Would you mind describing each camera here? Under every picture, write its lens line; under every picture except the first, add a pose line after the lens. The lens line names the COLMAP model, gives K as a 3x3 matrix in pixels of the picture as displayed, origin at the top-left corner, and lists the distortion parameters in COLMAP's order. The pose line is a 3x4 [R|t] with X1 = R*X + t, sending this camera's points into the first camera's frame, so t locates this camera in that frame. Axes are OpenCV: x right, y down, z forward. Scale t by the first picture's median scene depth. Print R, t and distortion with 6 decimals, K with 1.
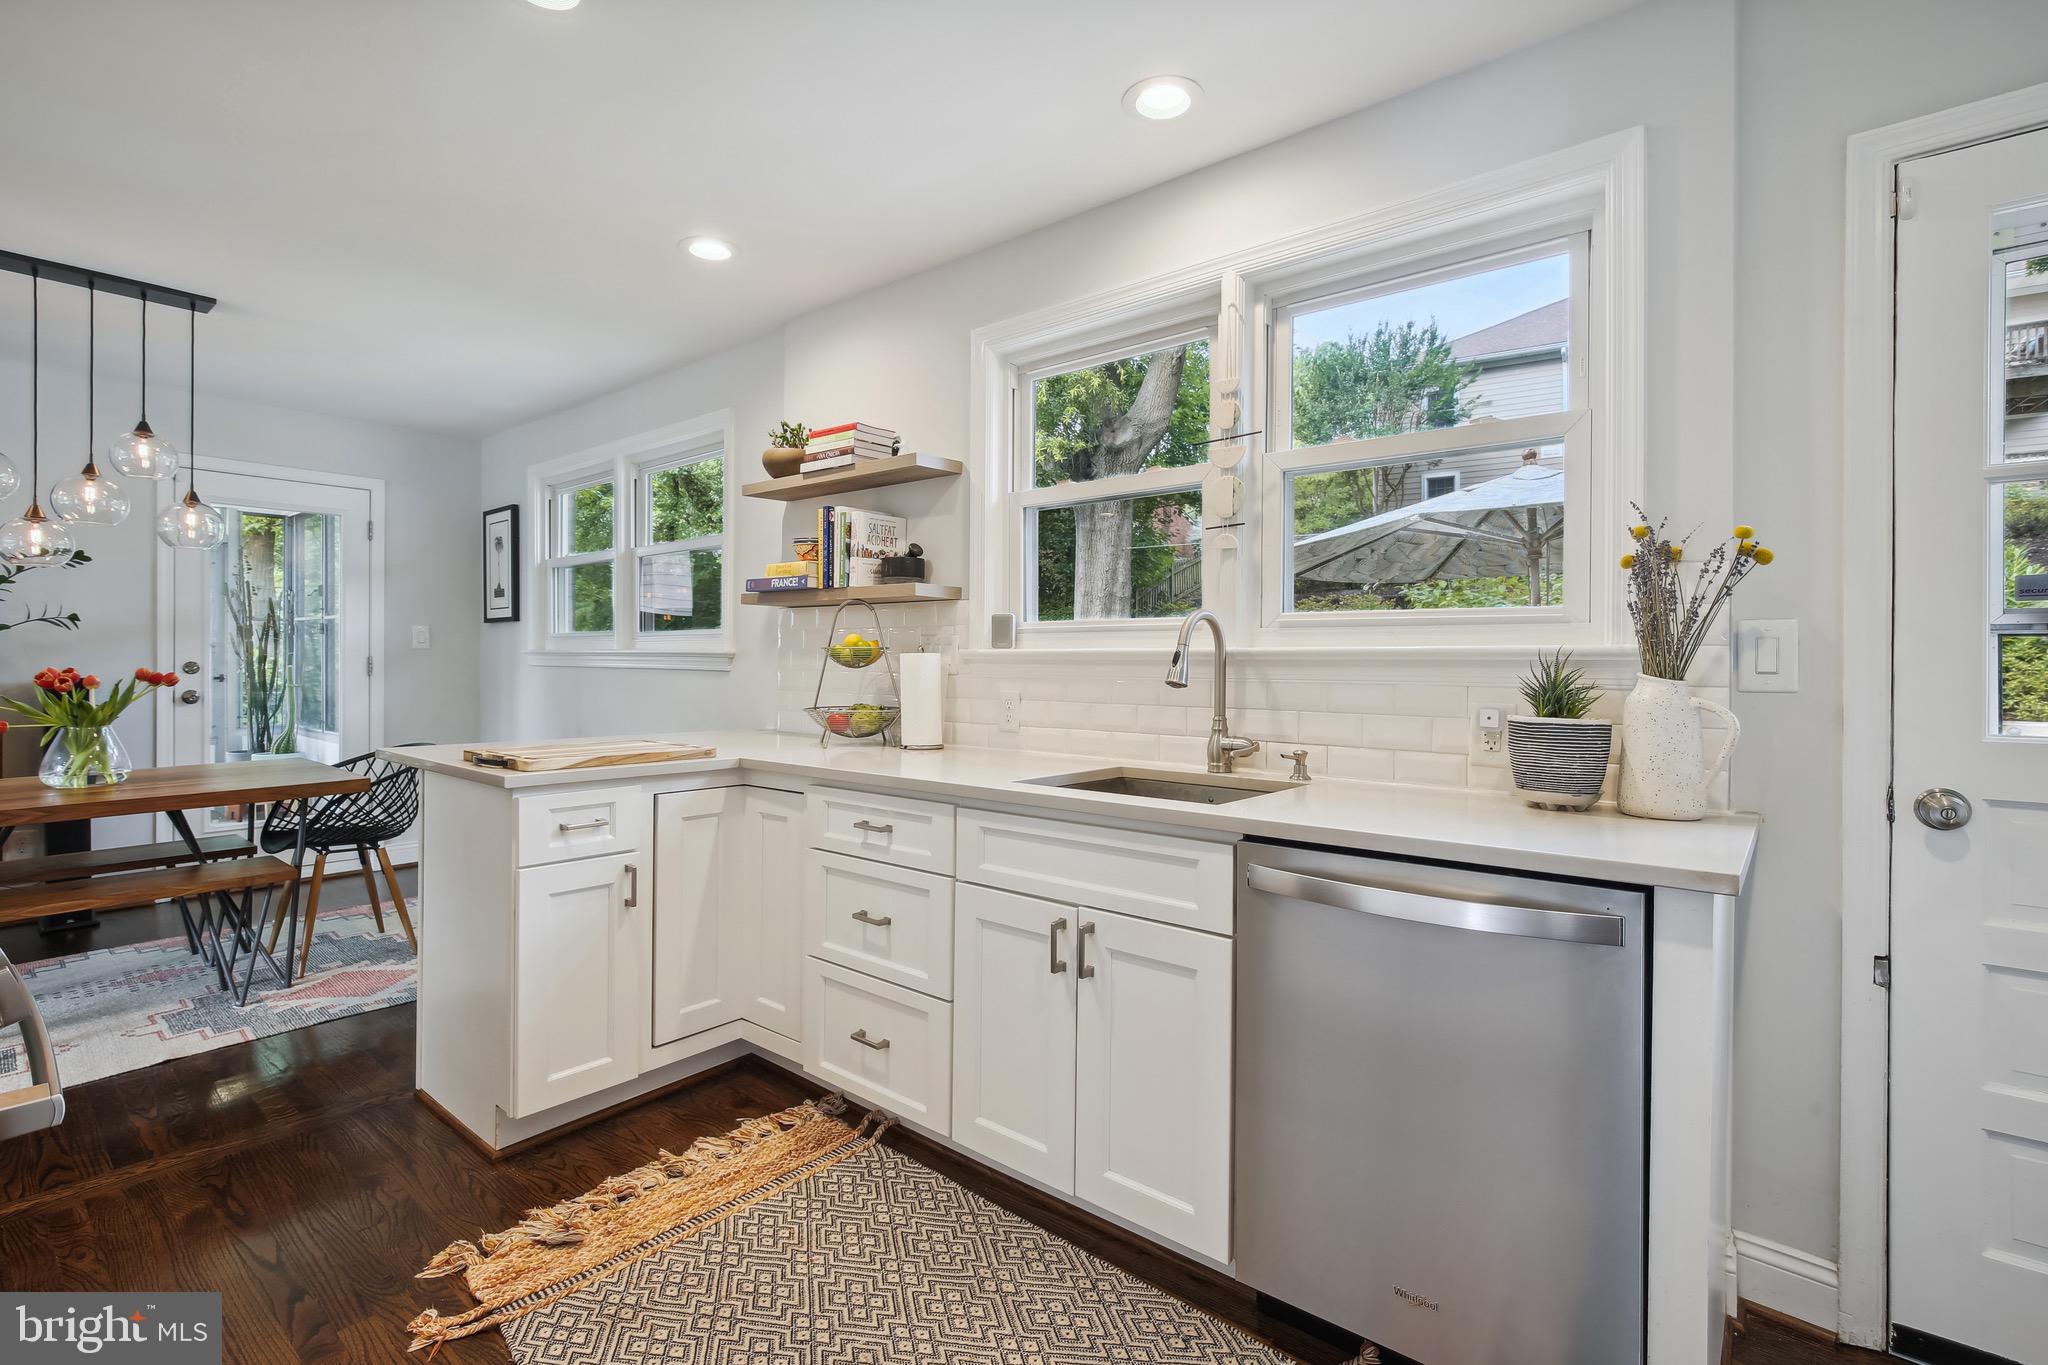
lens RADIAL K [[945.4, 0, 1031.5], [0, 945.4, 666.0], [0, 0, 1]] dist [-0.021989, 0.000237]
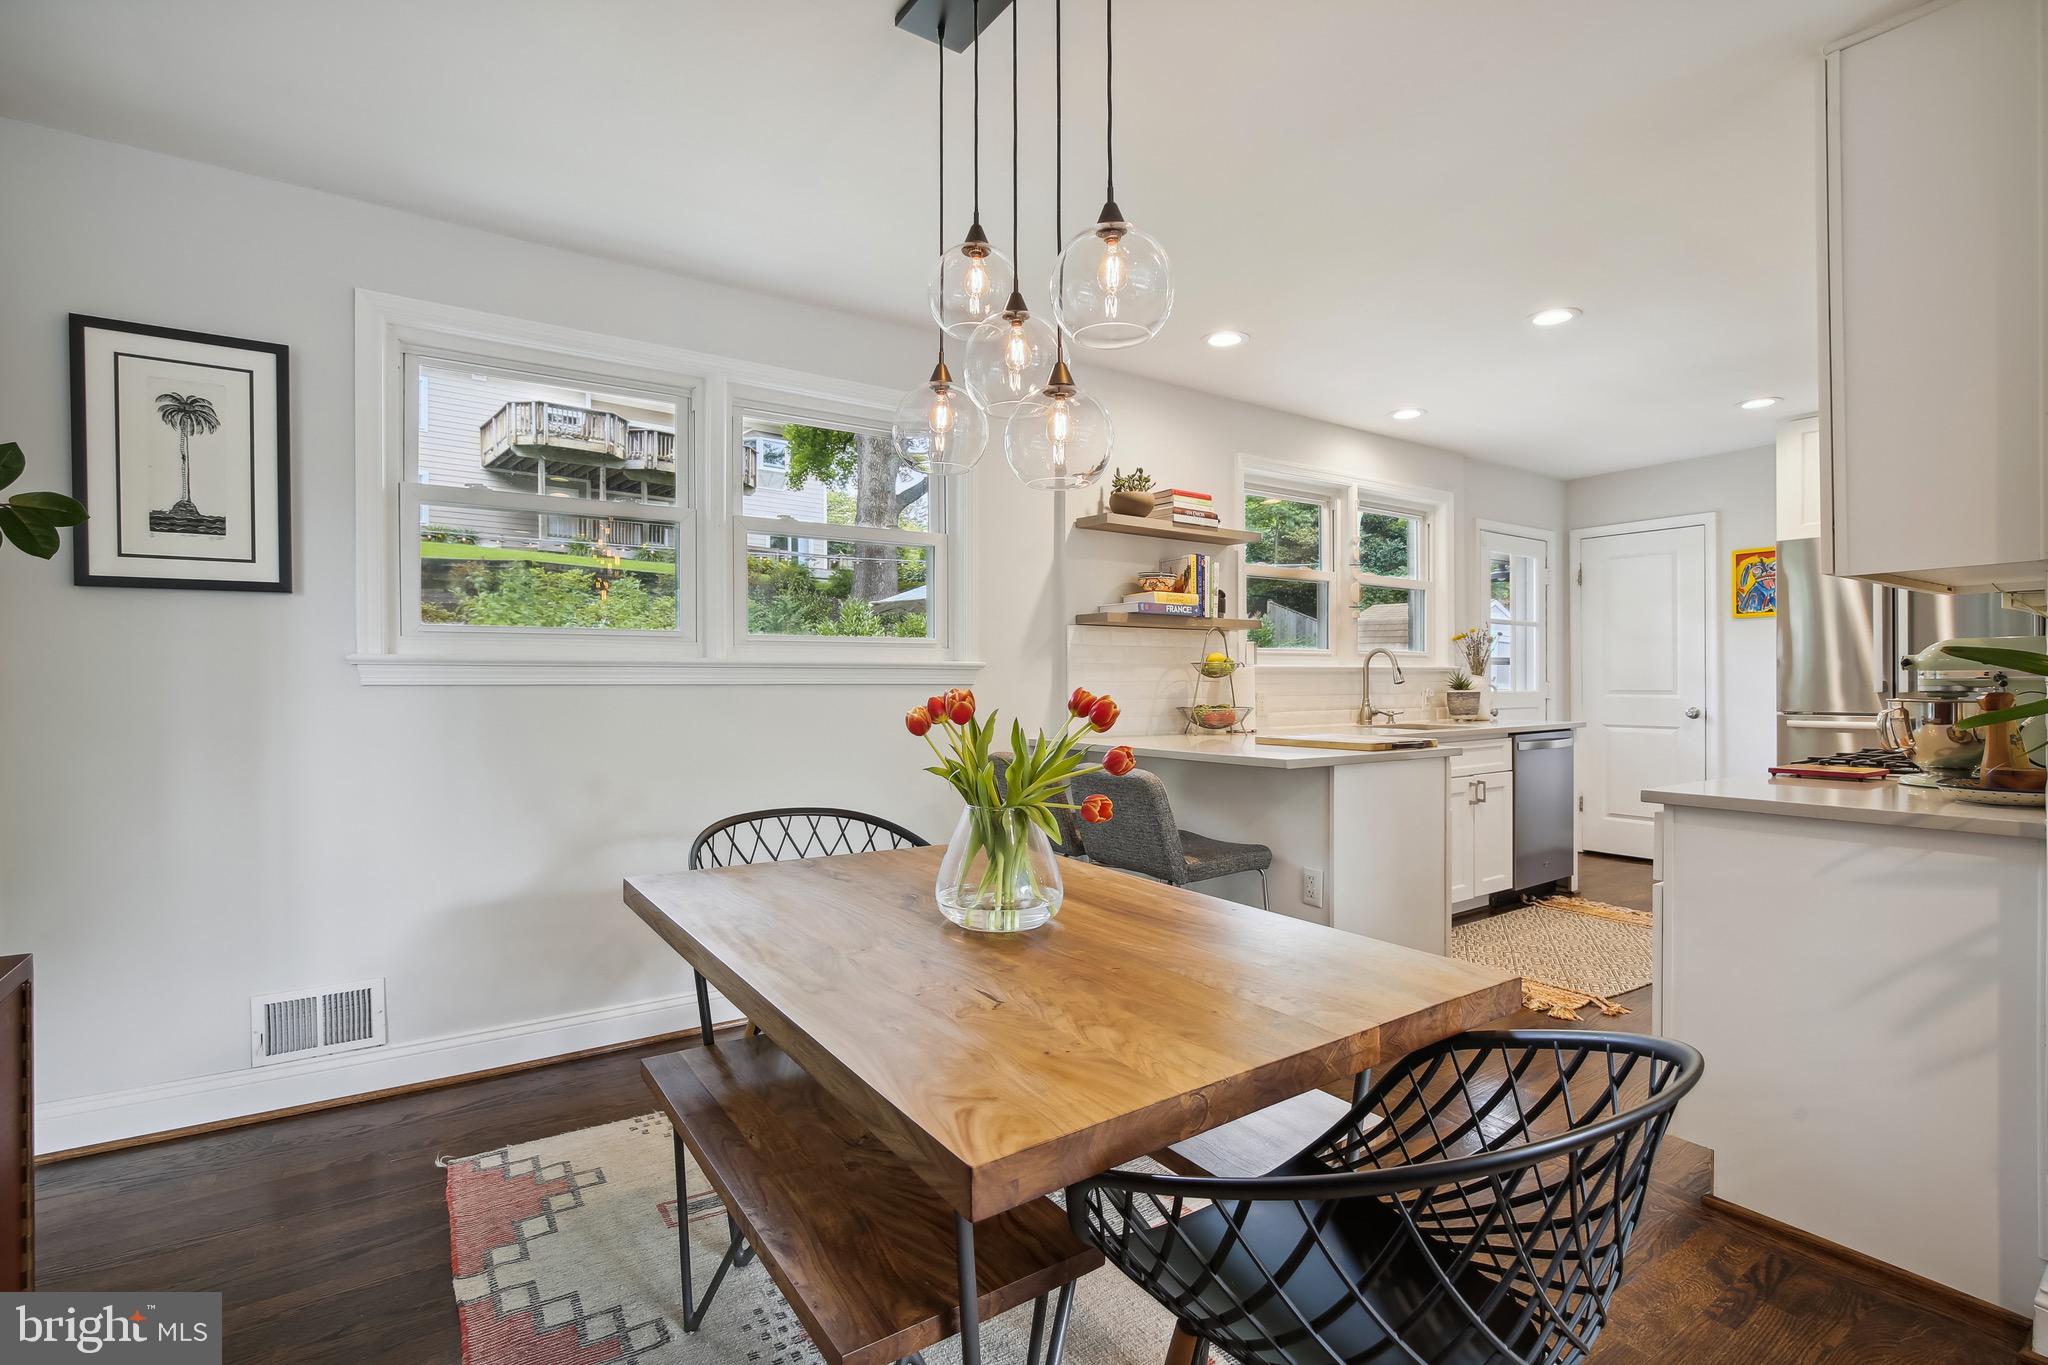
lens RADIAL K [[939.6, 0, 1024.3], [0, 939.6, 687.8], [0, 0, 1]] dist [-0.019659, -0.000010]
pose [[0.278082, -0.017013, 0.960407, -2.076571], [0.009357, 0.999844, 0.015002, -0.008965], [-0.960512, 0.004815, 0.278198, 1.184211]]
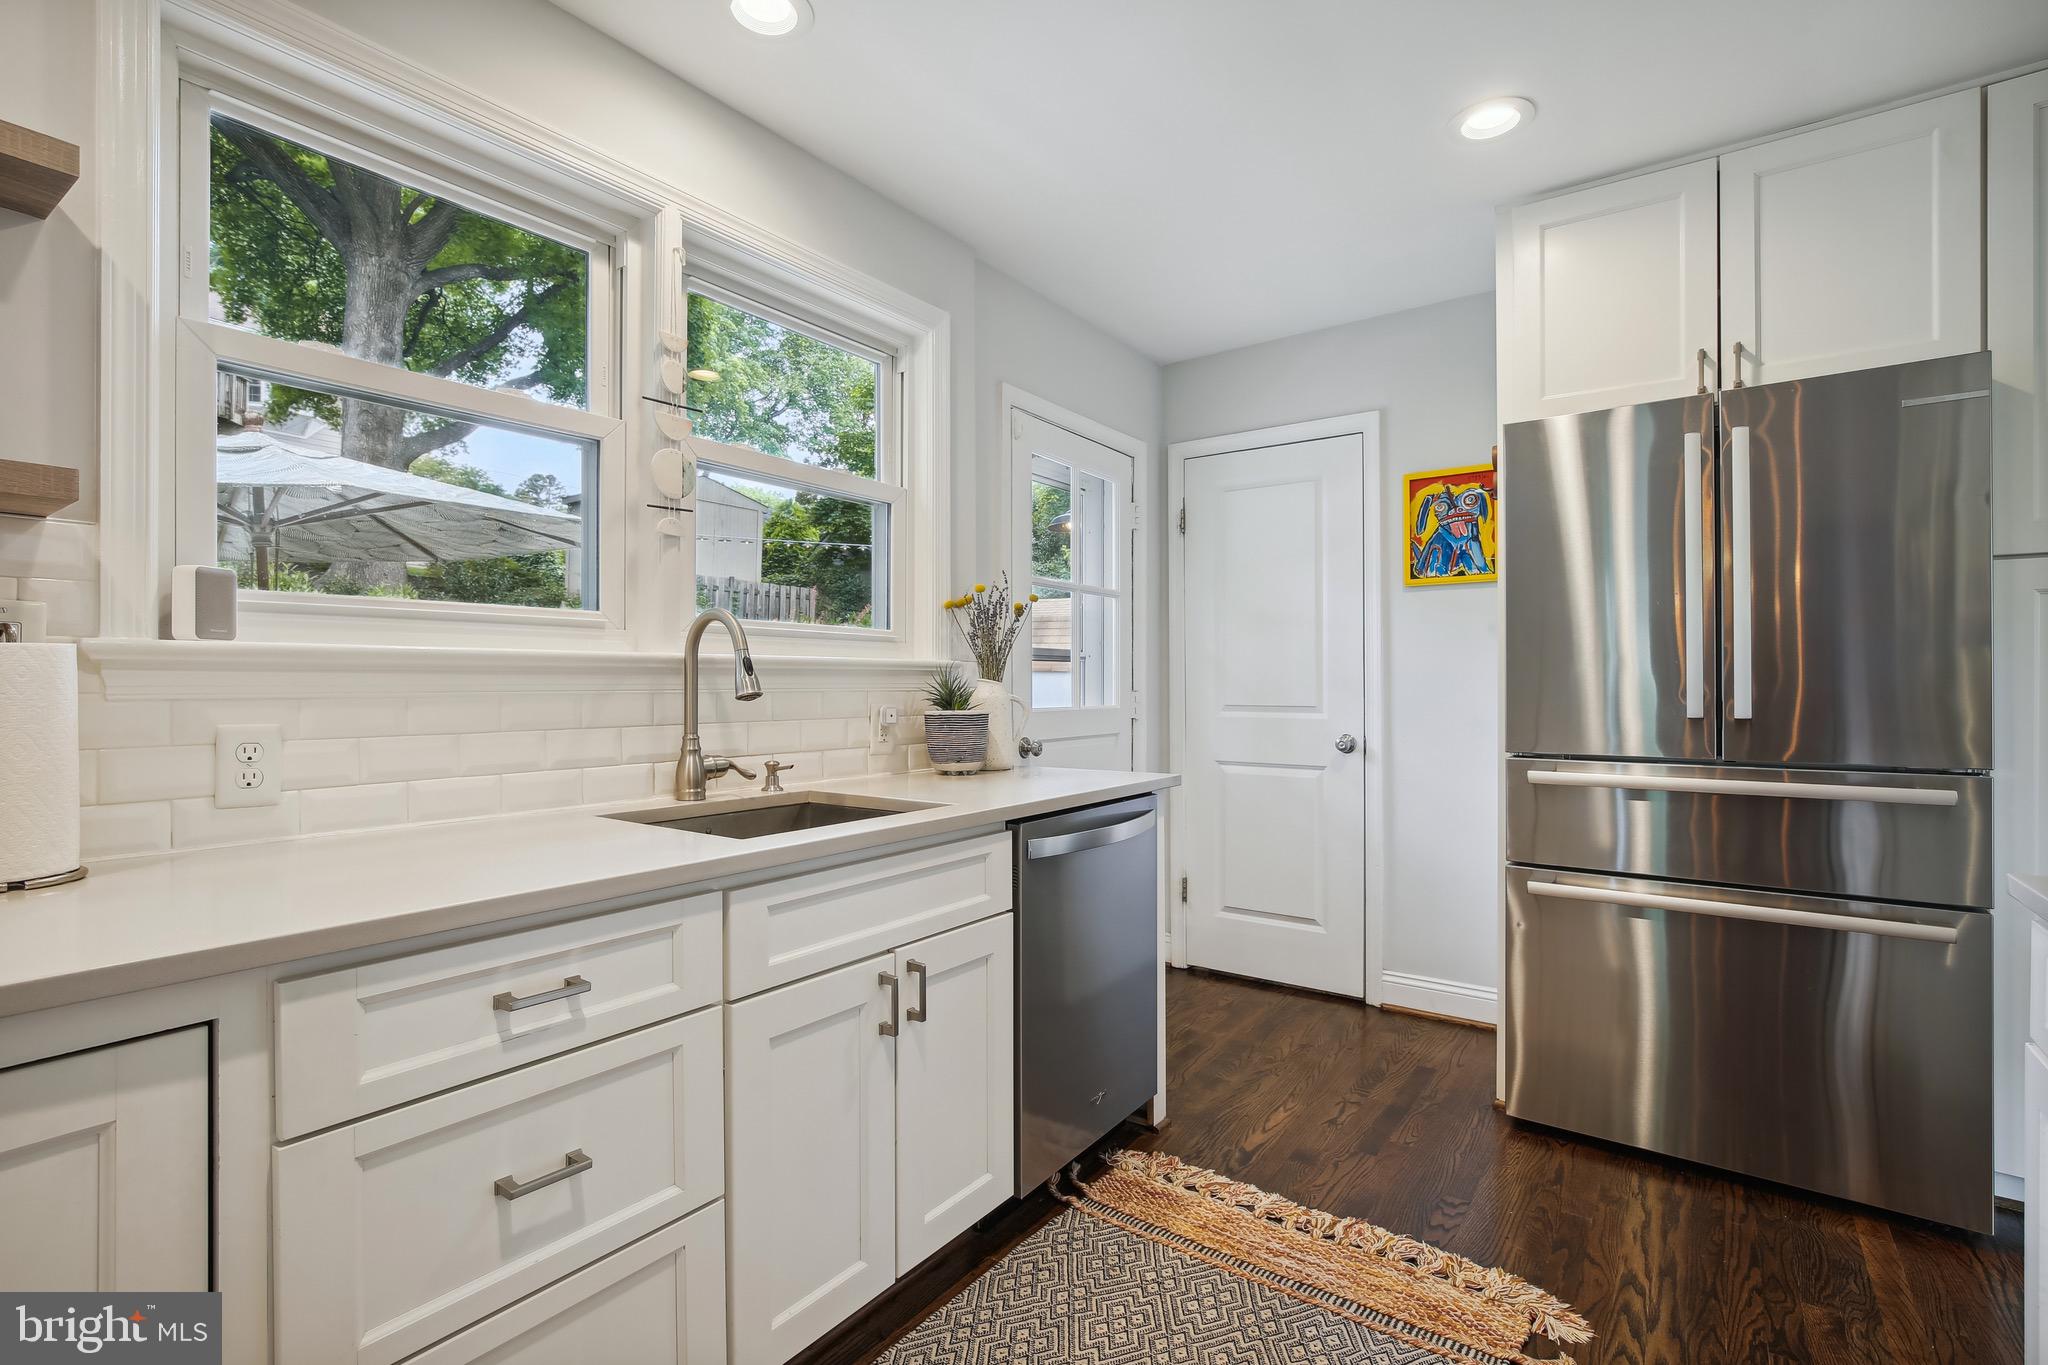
lens RADIAL K [[955.8, 0, 1019.5], [0, 955.8, 680.5], [0, 0, 1]] dist [-0.013396, 0.000157]
pose [[-0.063638, -0.007700, 0.997943, -0.697342], [0.001498, 0.999968, 0.007812, -0.001403], [-0.997972, 0.001992, -0.063625, 0.783211]]
